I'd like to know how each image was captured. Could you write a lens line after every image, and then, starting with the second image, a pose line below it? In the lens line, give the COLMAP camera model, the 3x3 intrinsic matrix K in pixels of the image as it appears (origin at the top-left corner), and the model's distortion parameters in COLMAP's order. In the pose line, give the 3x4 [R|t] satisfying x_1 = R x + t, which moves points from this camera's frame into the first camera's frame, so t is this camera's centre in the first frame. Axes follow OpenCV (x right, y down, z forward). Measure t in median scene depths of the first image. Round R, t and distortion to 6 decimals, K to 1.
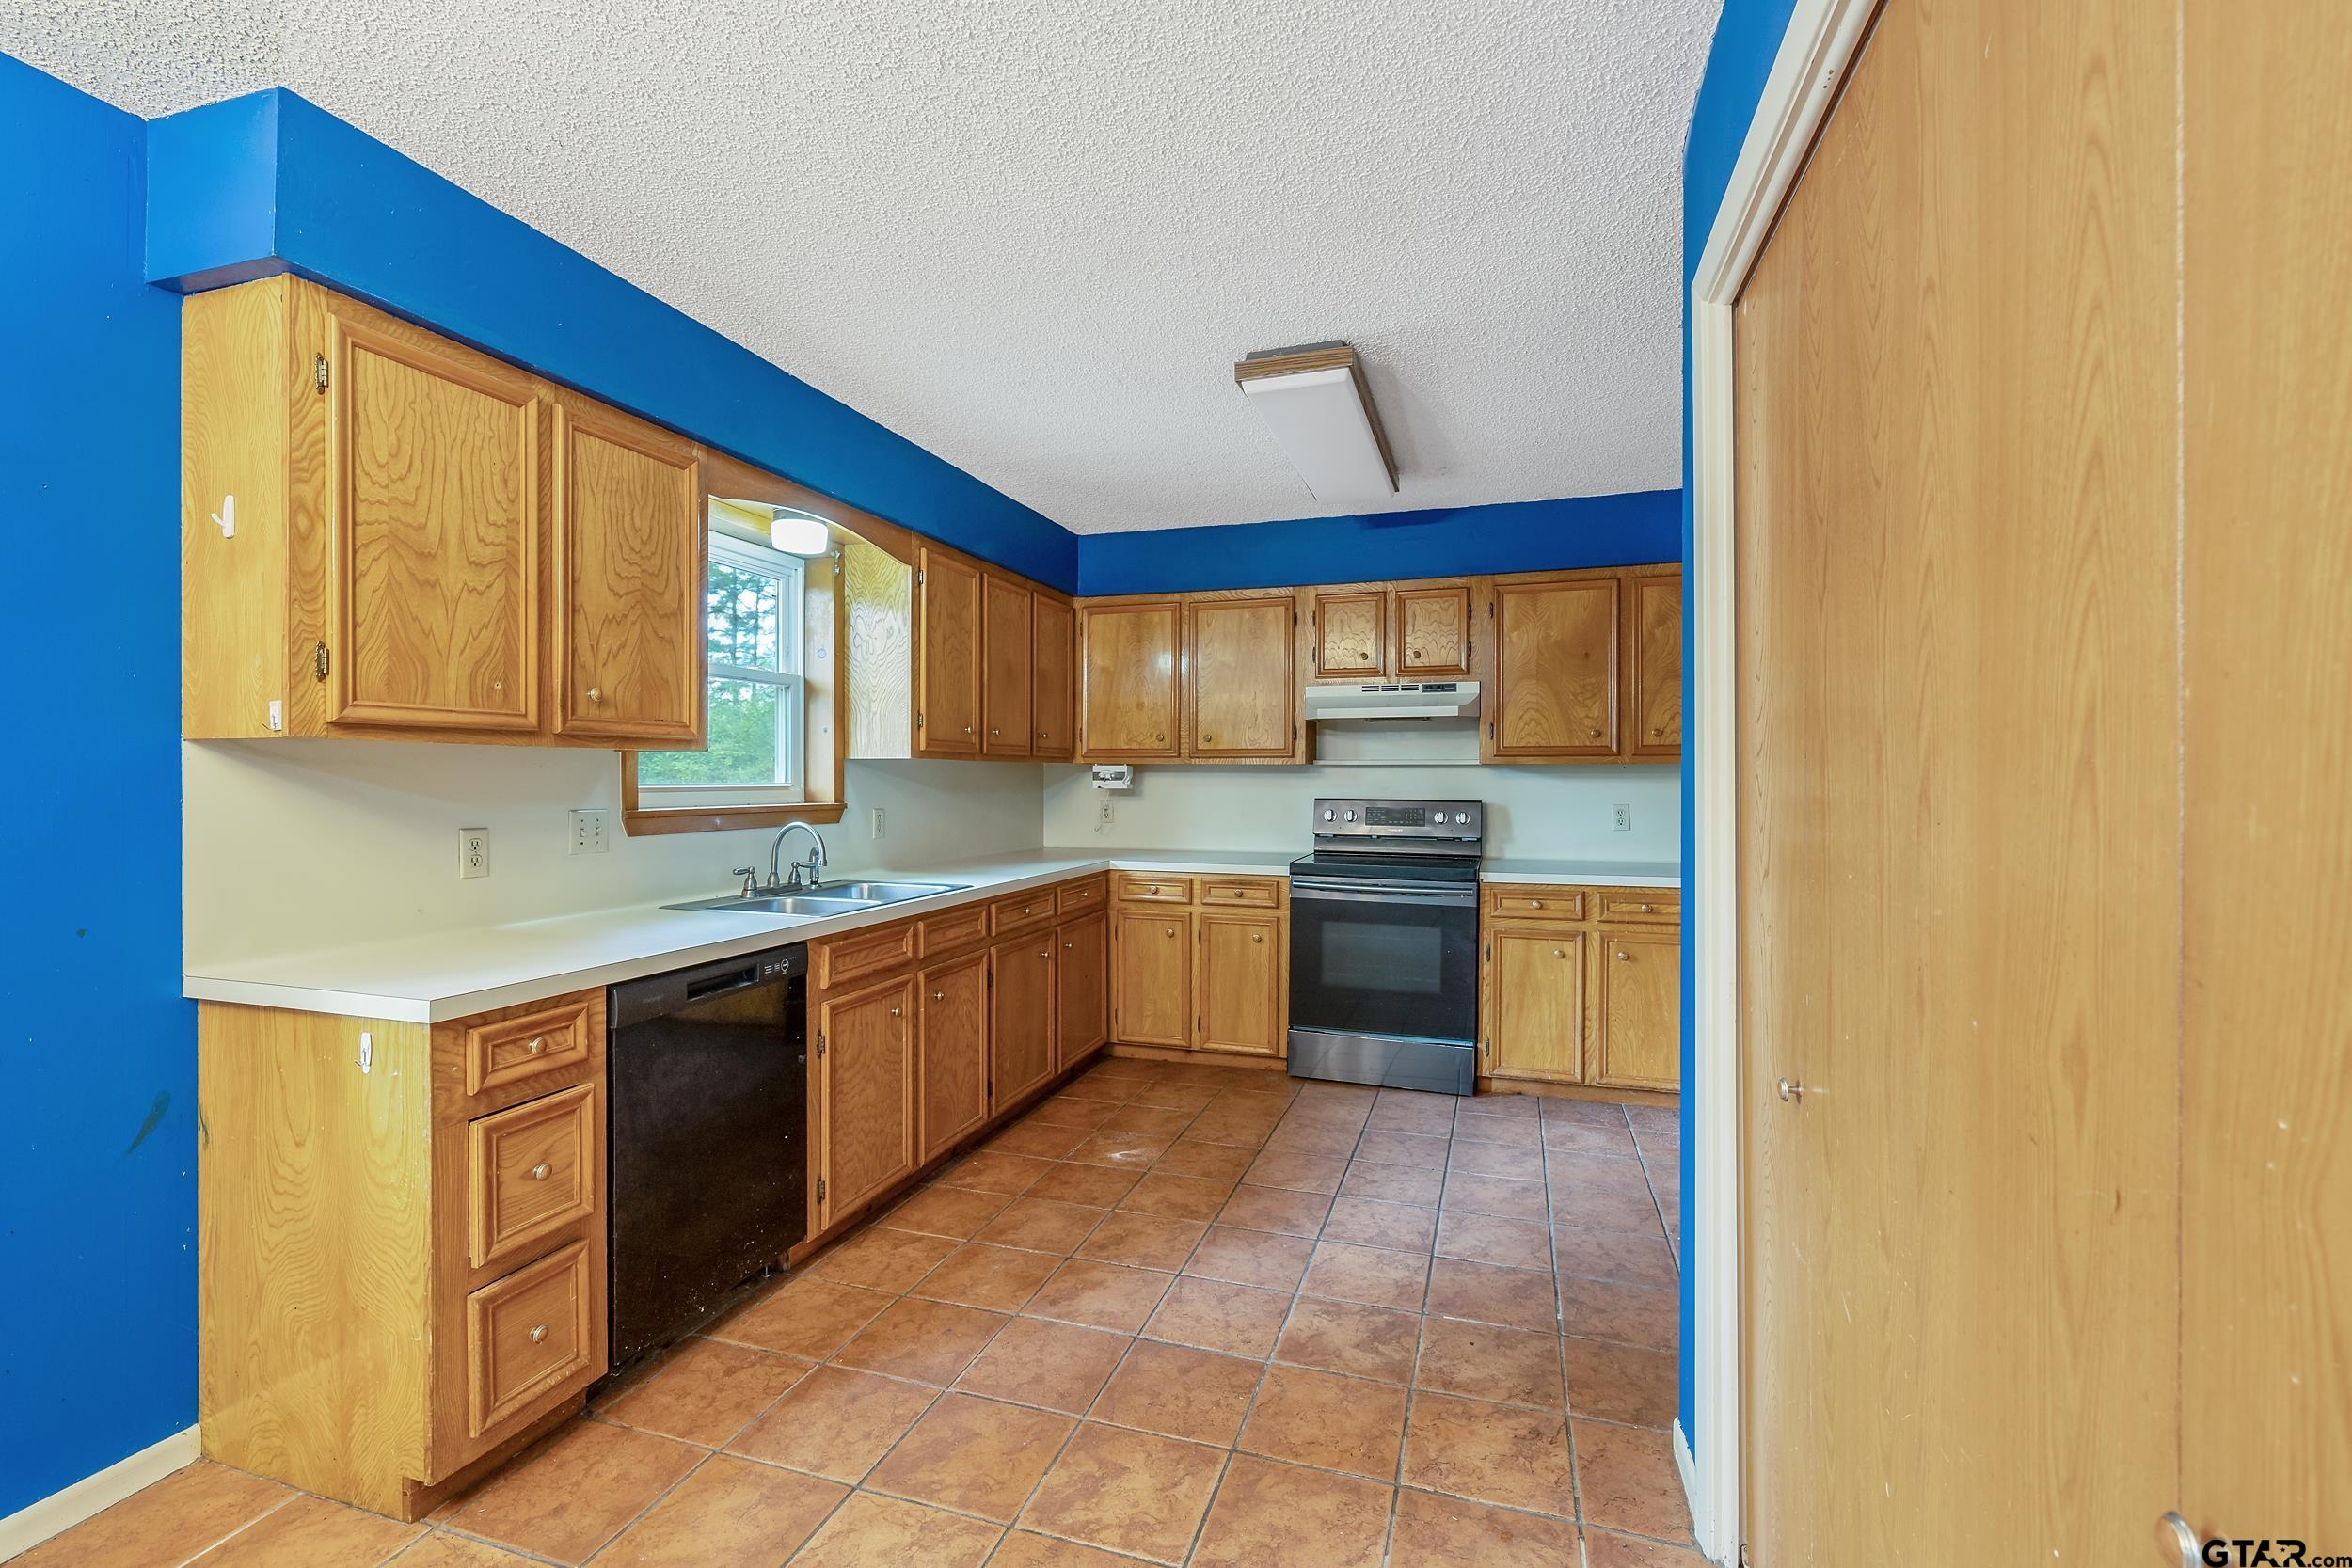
lens RADIAL K [[1028.6, 0, 1175.9], [0, 1028.6, 779.3], [0, 0, 1]] dist [-0.003076, -0.000238]
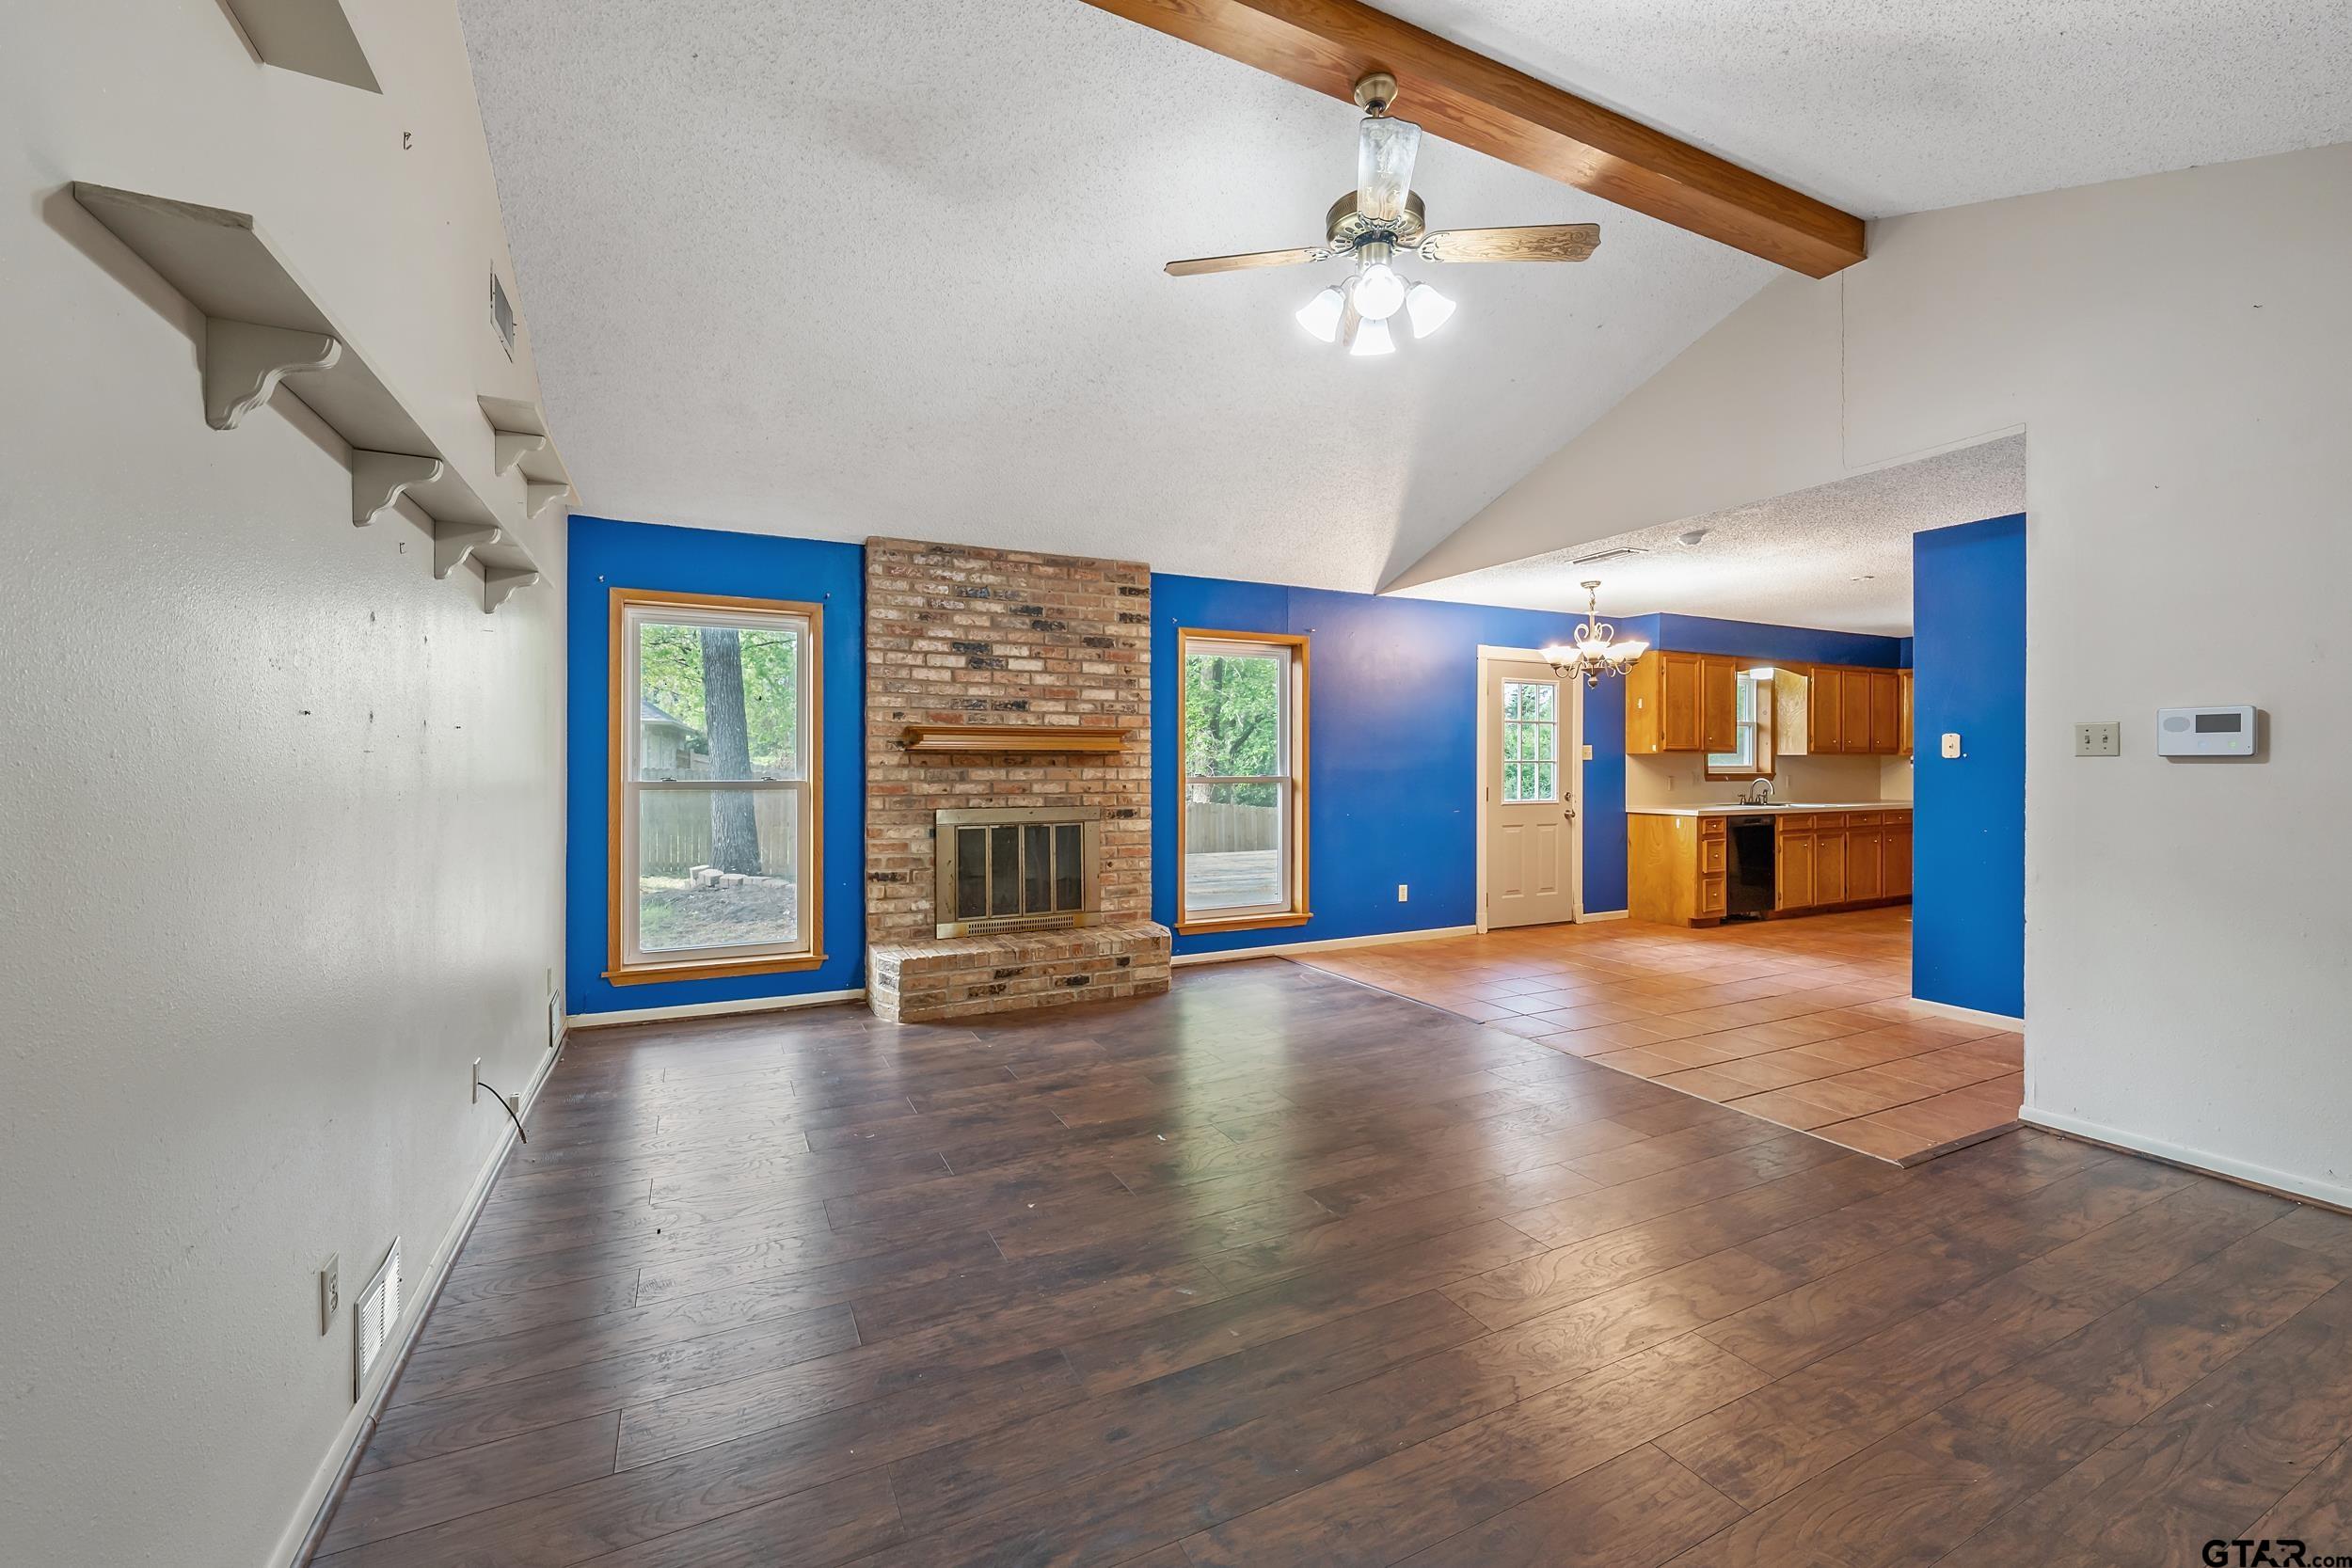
lens RADIAL K [[962.5, 0, 1168.4], [0, 962.5, 765.5], [0, 0, 1]] dist [-0.000219, -0.000846]
pose [[0.701720, -0.001089, -0.712452, 0.309336], [-0.001325, 0.999995, -0.002833, 0.013913], [0.712452, 0.002932, 0.701715, -1.698165]]
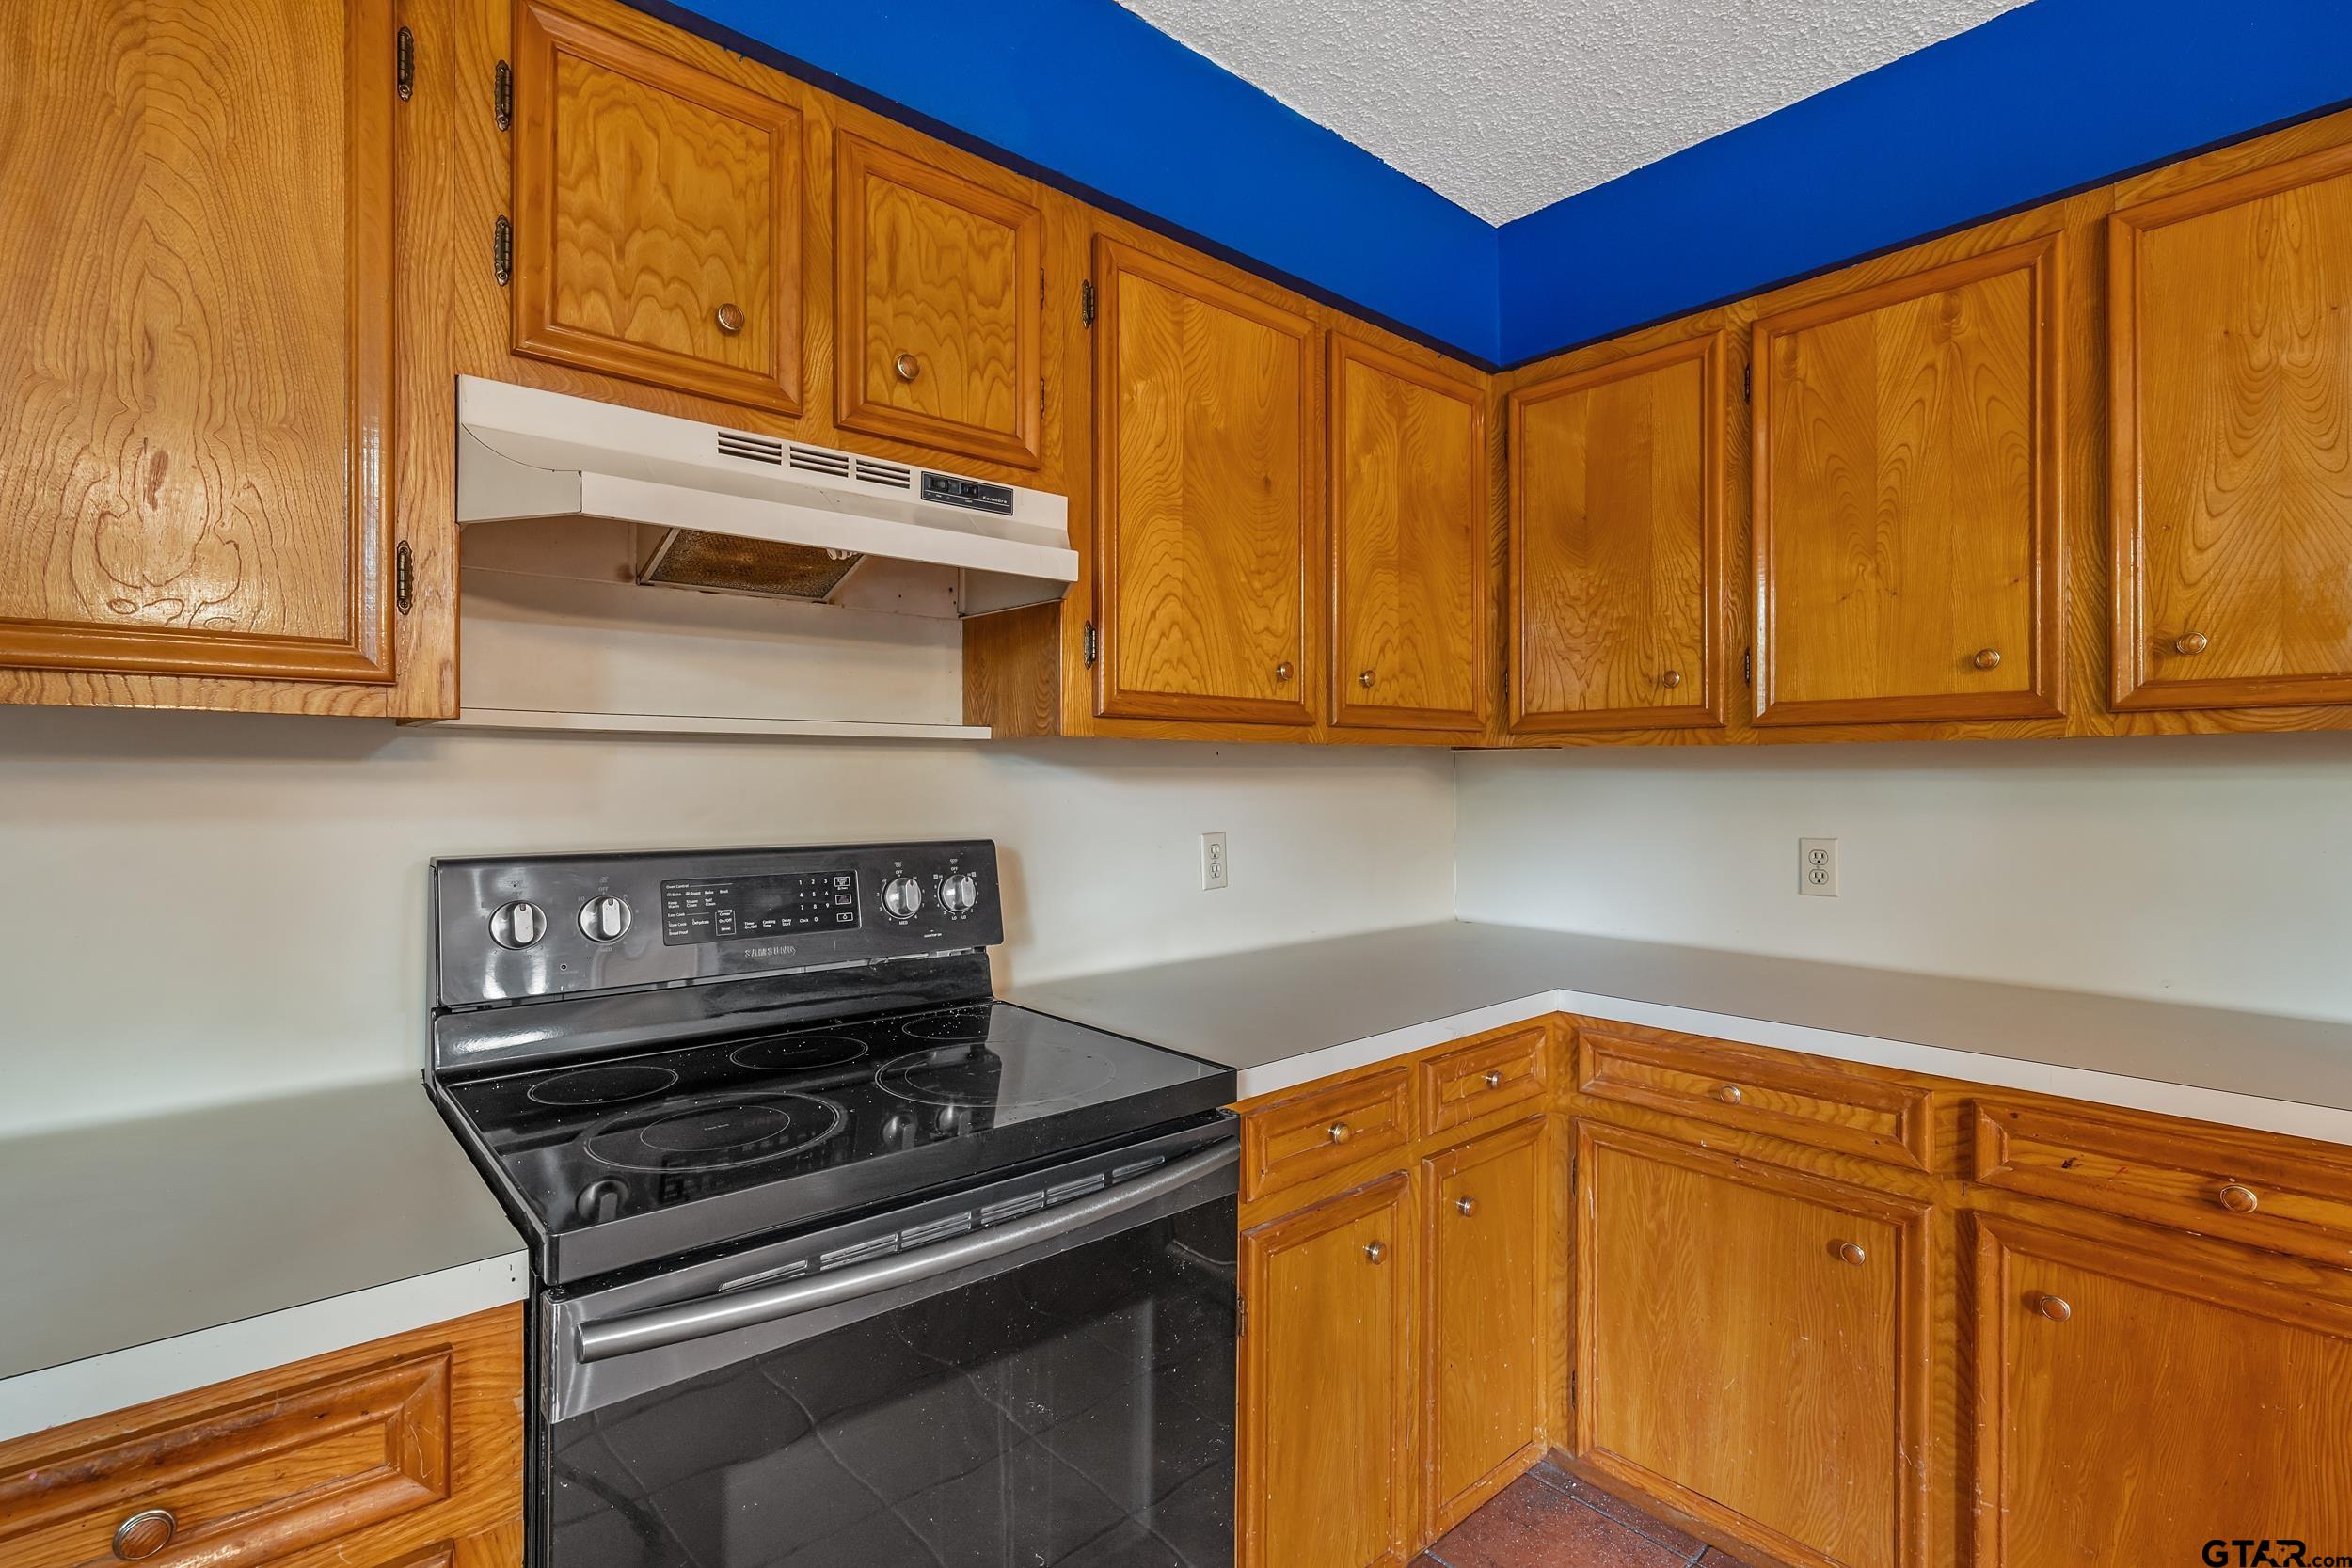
lens RADIAL K [[1094.7, 0, 1177.8], [0, 1094.7, 777.3], [0, 0, 1]] dist [0.001600, 0.000223]
pose [[0.509877, -0.002649, 0.860243, -0.005073], [0.004046, 0.999992, 0.000681, -0.003302], [-0.860238, 0.003134, 0.509884, 1.816512]]
